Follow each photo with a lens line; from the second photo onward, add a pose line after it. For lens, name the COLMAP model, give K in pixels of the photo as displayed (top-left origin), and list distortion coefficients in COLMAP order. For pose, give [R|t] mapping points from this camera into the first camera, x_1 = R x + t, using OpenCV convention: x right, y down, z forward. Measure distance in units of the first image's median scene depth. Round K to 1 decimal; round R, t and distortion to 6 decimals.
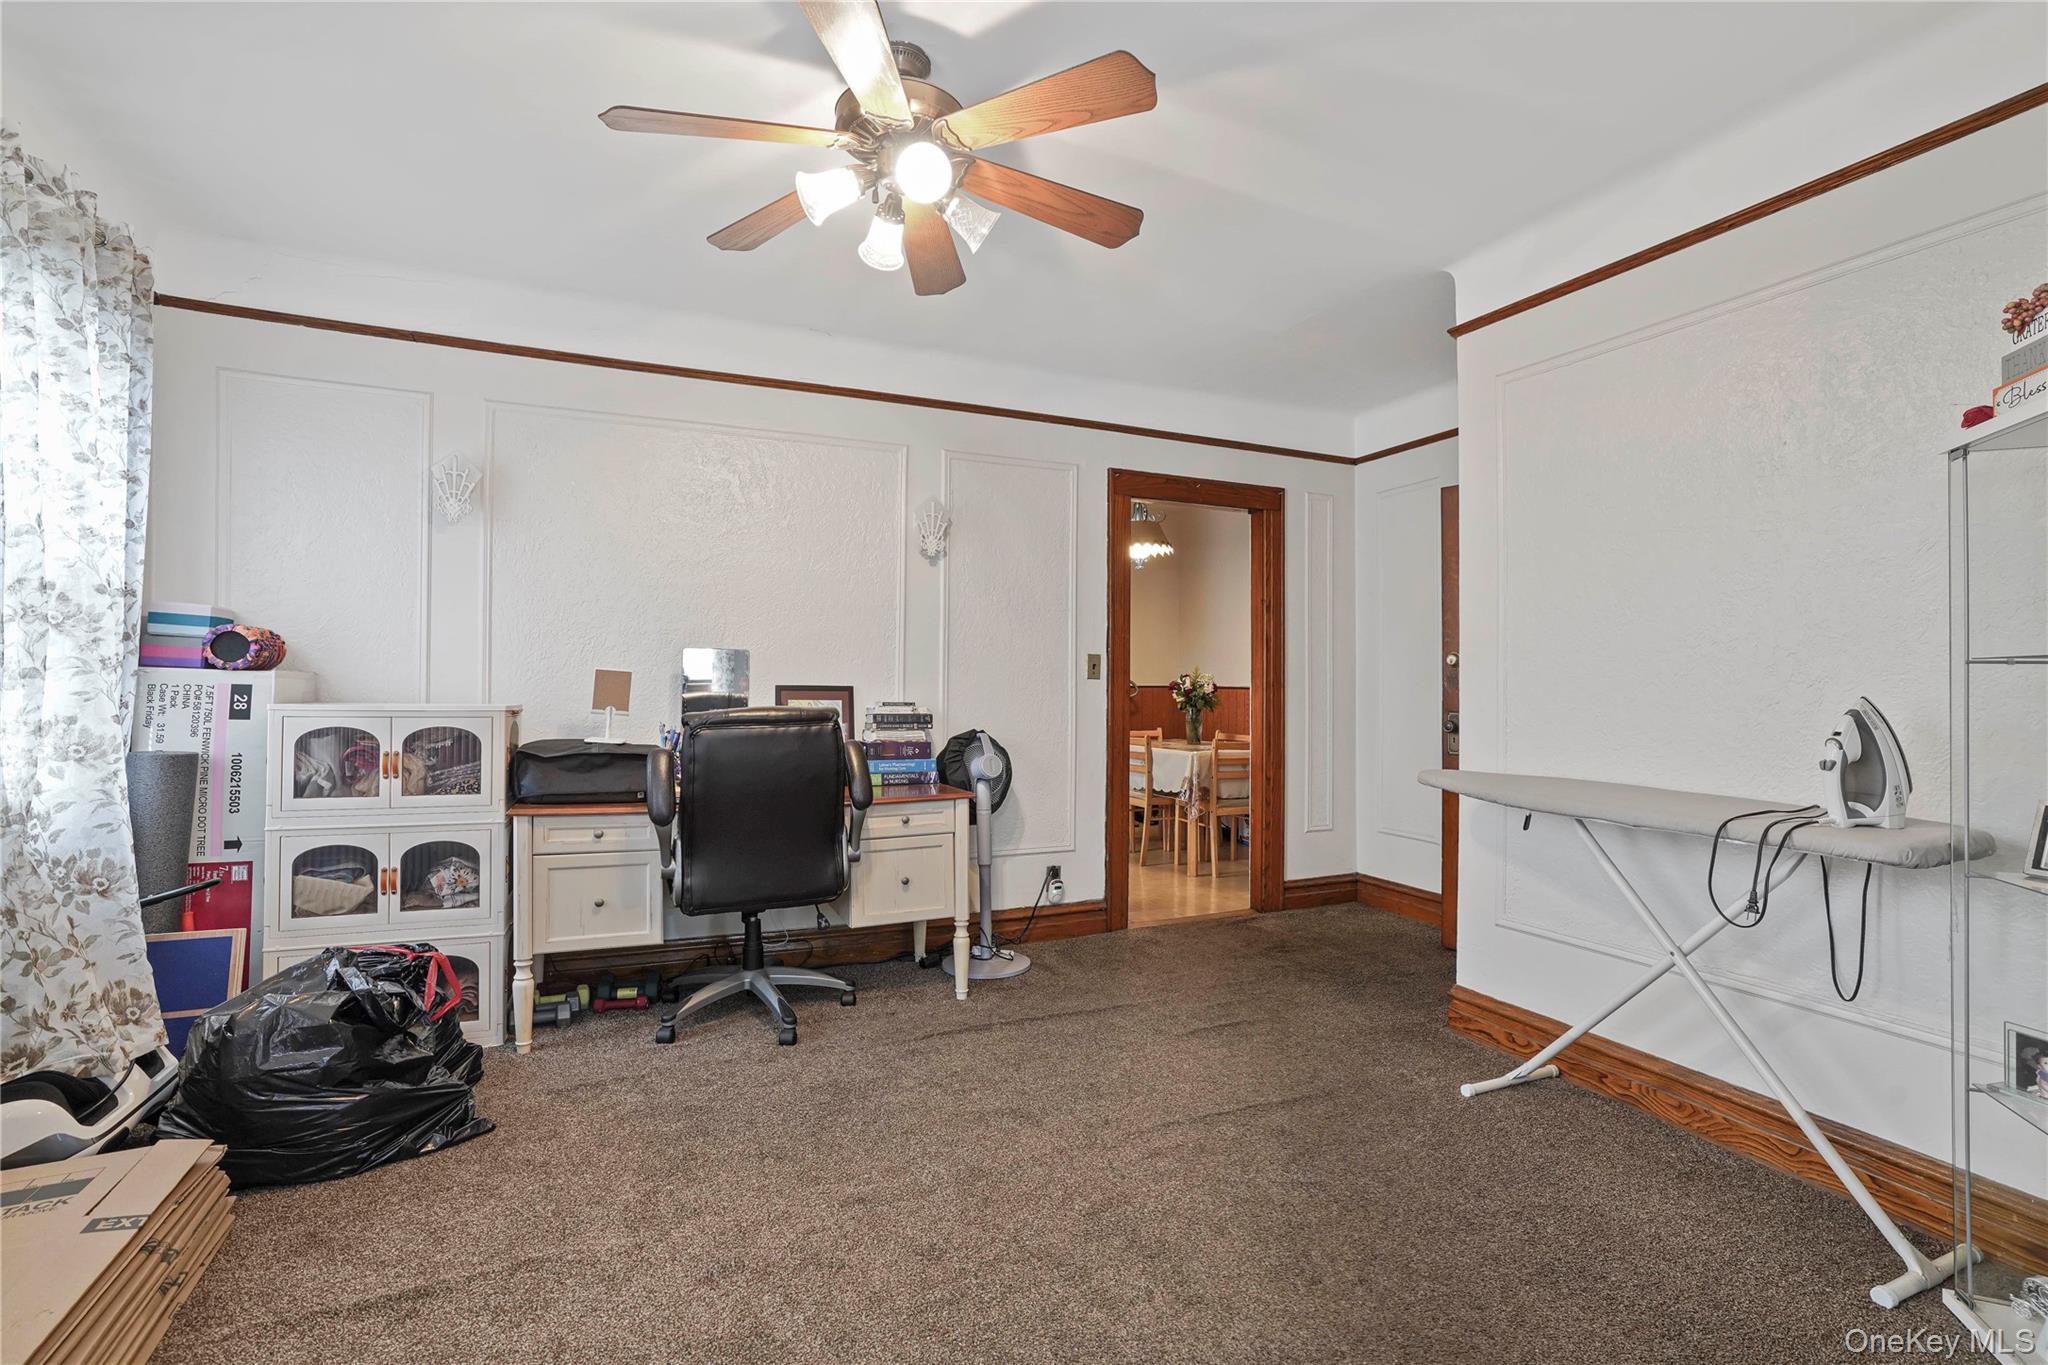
lens RADIAL K [[927.5, 0, 1025.4], [0, 927.5, 694.2], [0, 0, 1]] dist [0.001844, 0.000611]
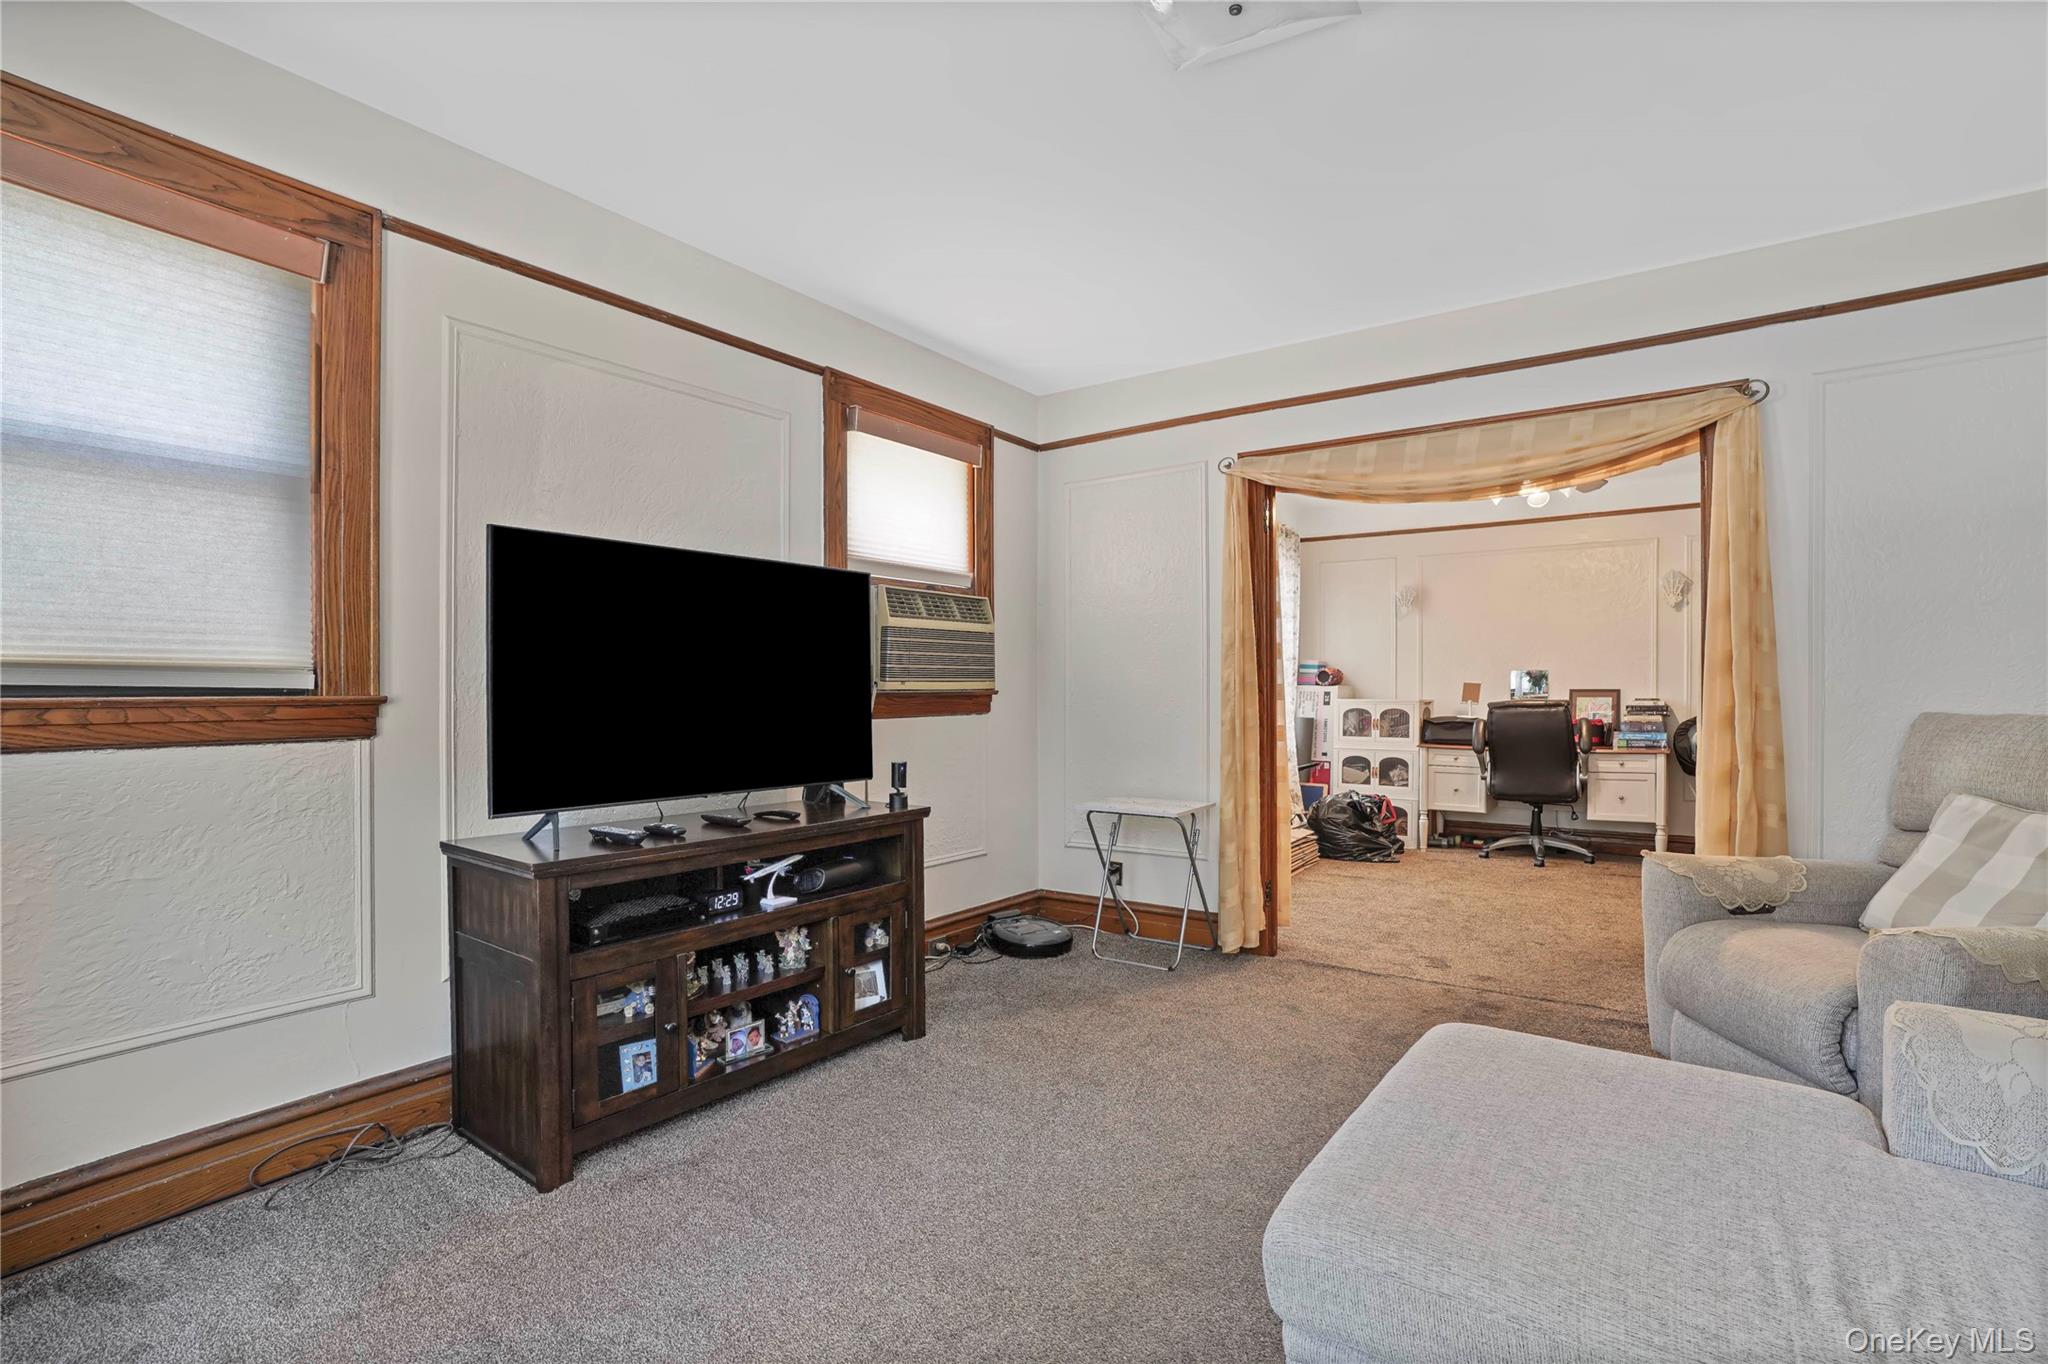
lens RADIAL K [[927.5, 0, 1025.4], [0, 927.5, 693.7], [0, 0, 1]] dist [0.001844, 0.000611]
pose [[0.497707, -0.010678, -0.867279, 0.932600], [-0.001912, 0.999908, -0.013408, 0.030950], [0.867343, 0.008331, 0.497641, -0.965039]]
